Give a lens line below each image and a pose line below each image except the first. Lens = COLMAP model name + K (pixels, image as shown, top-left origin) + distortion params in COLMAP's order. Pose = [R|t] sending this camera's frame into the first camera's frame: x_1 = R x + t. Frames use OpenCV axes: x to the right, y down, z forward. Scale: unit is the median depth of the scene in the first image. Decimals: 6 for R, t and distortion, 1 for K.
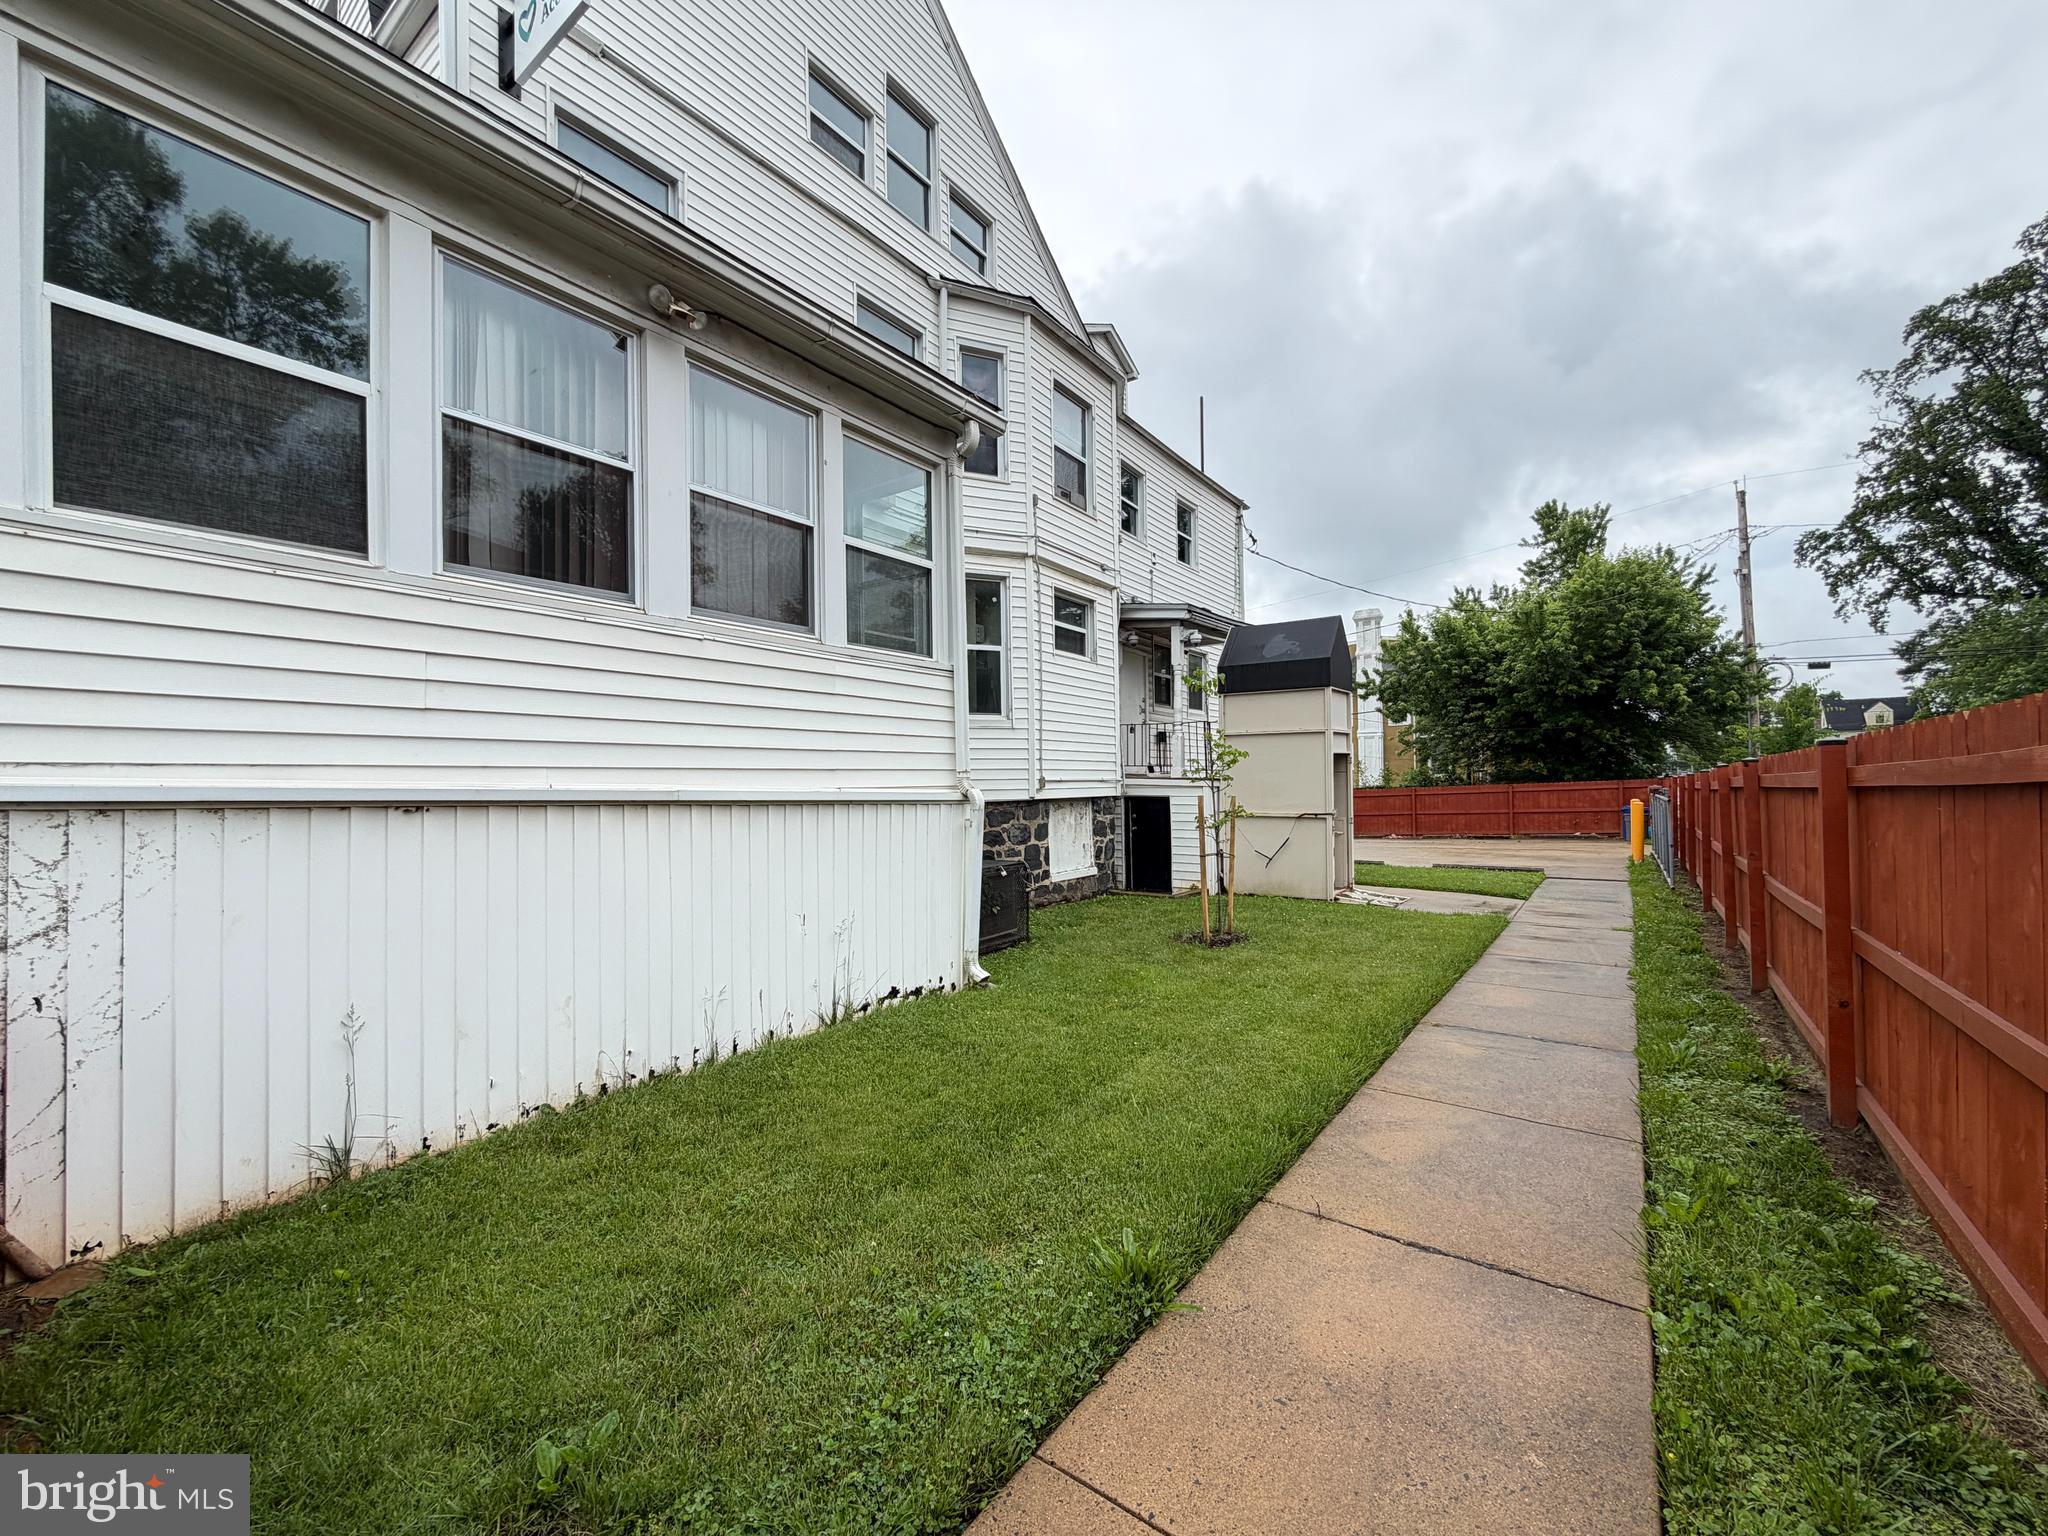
lens RADIAL K [[817.7, 0, 1014.9], [0, 817.7, 769.6], [0, 0, 1]] dist [0.001633, -0.000229]
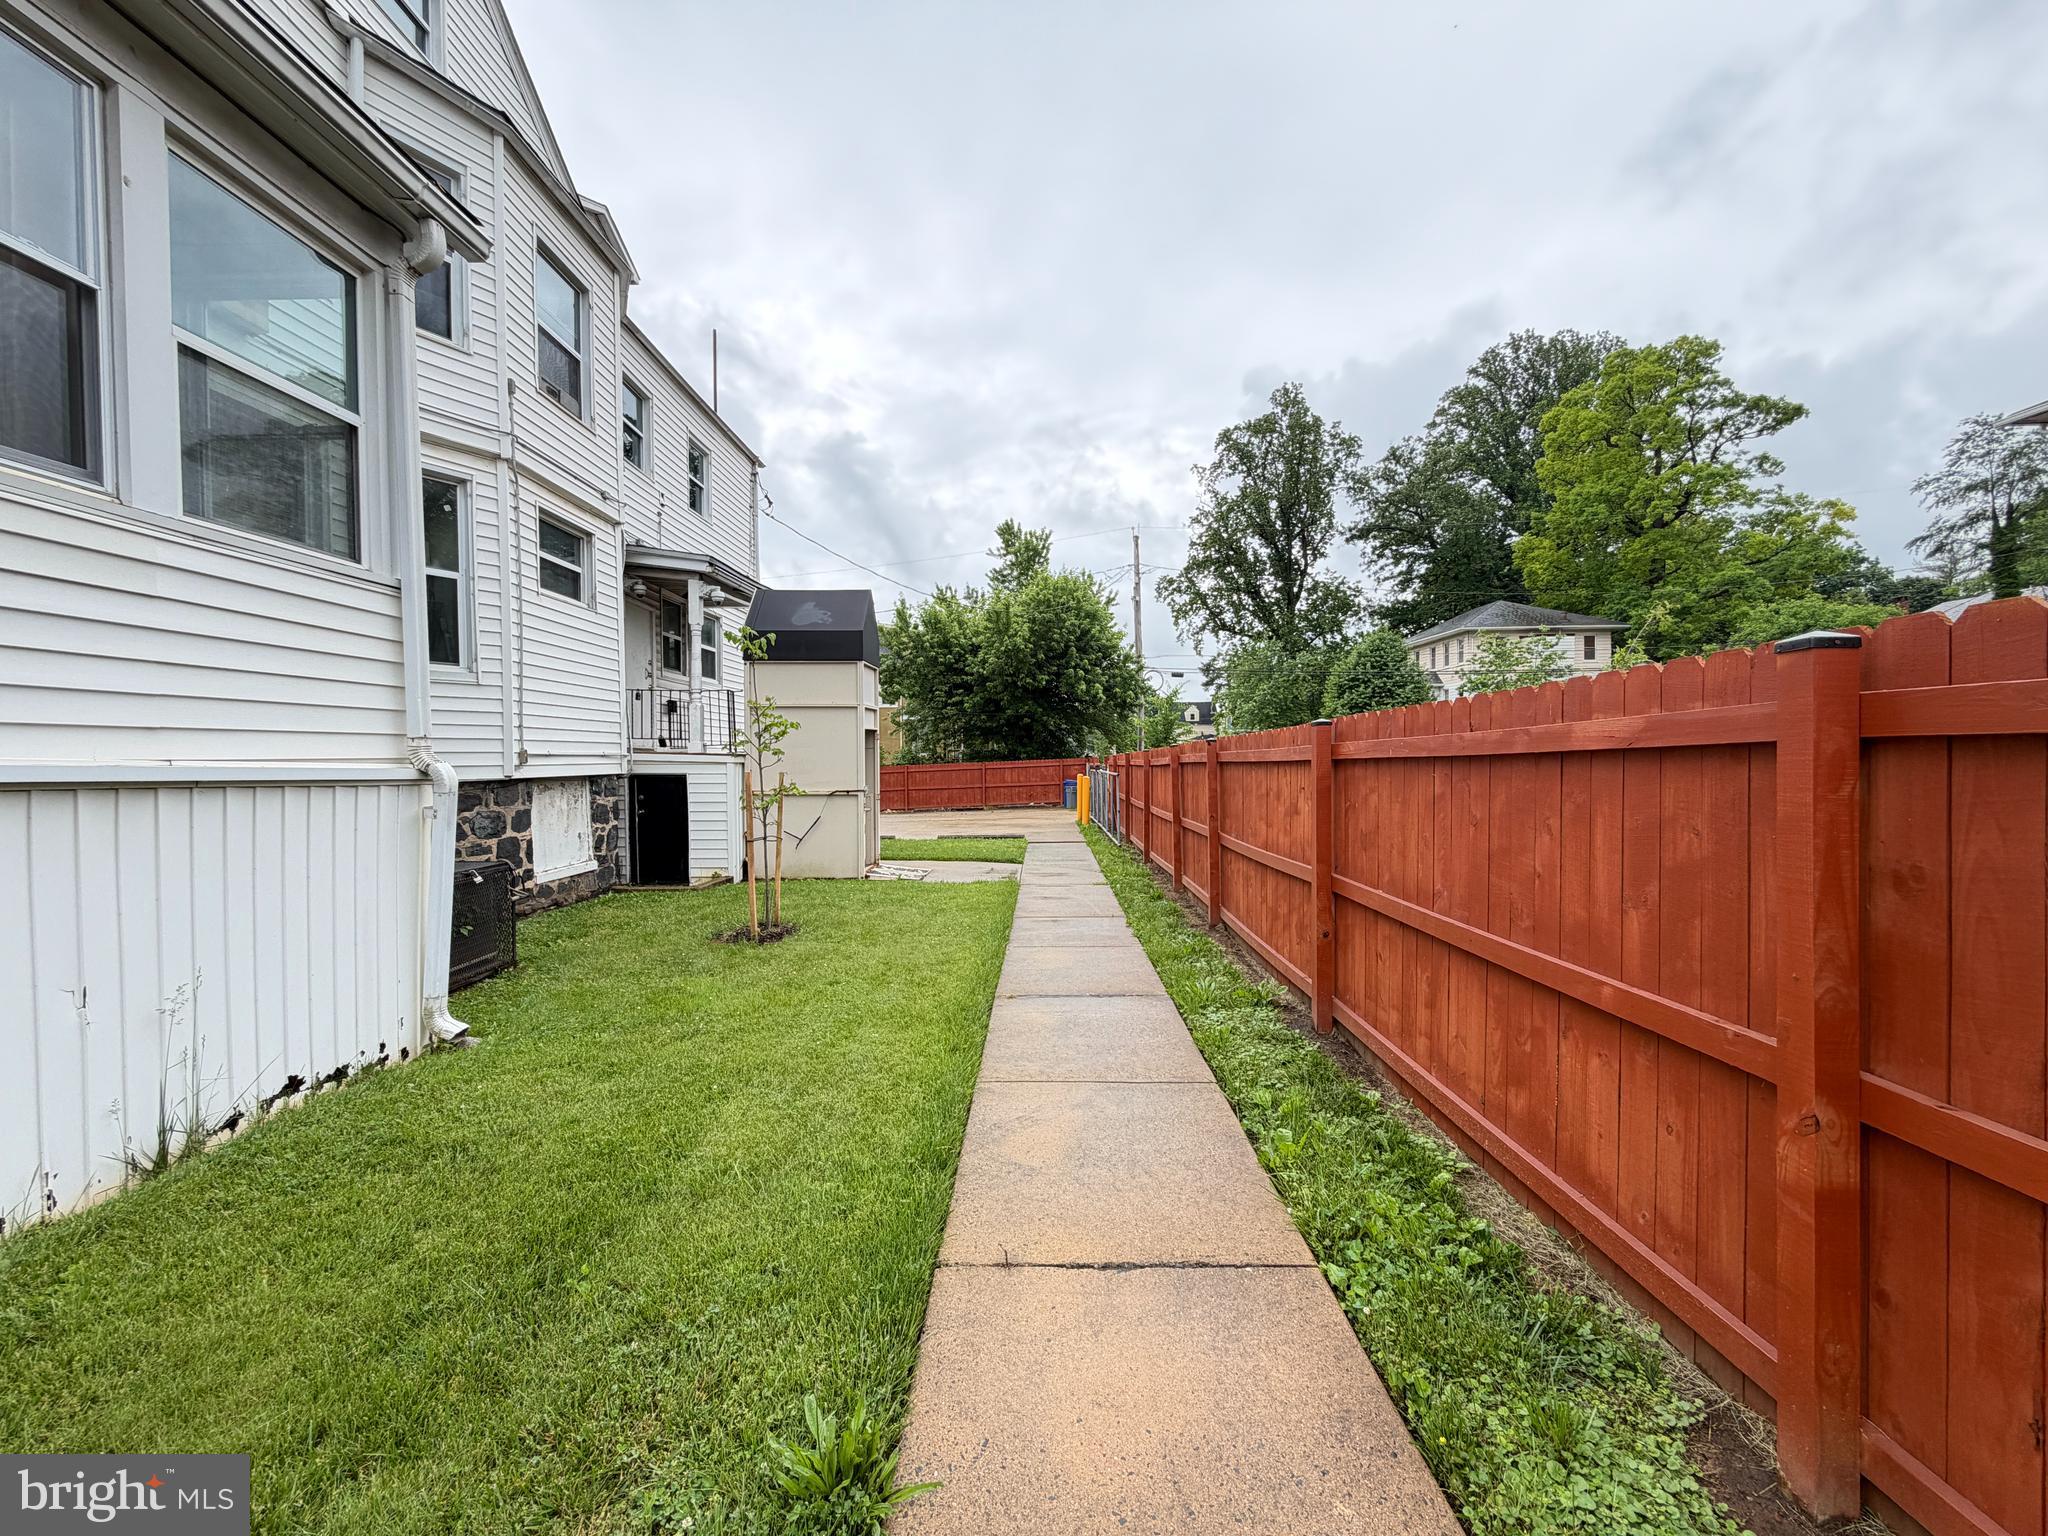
lens RADIAL K [[817.7, 0, 1014.9], [0, 817.7, 769.6], [0, 0, 1]] dist [0.001633, -0.000229]
pose [[0.818203, -0.003819, 0.574917, -0.034794], [-0.011042, 0.999689, 0.022356, 0.005855], [-0.574824, -0.024640, 0.817906, 0.108195]]
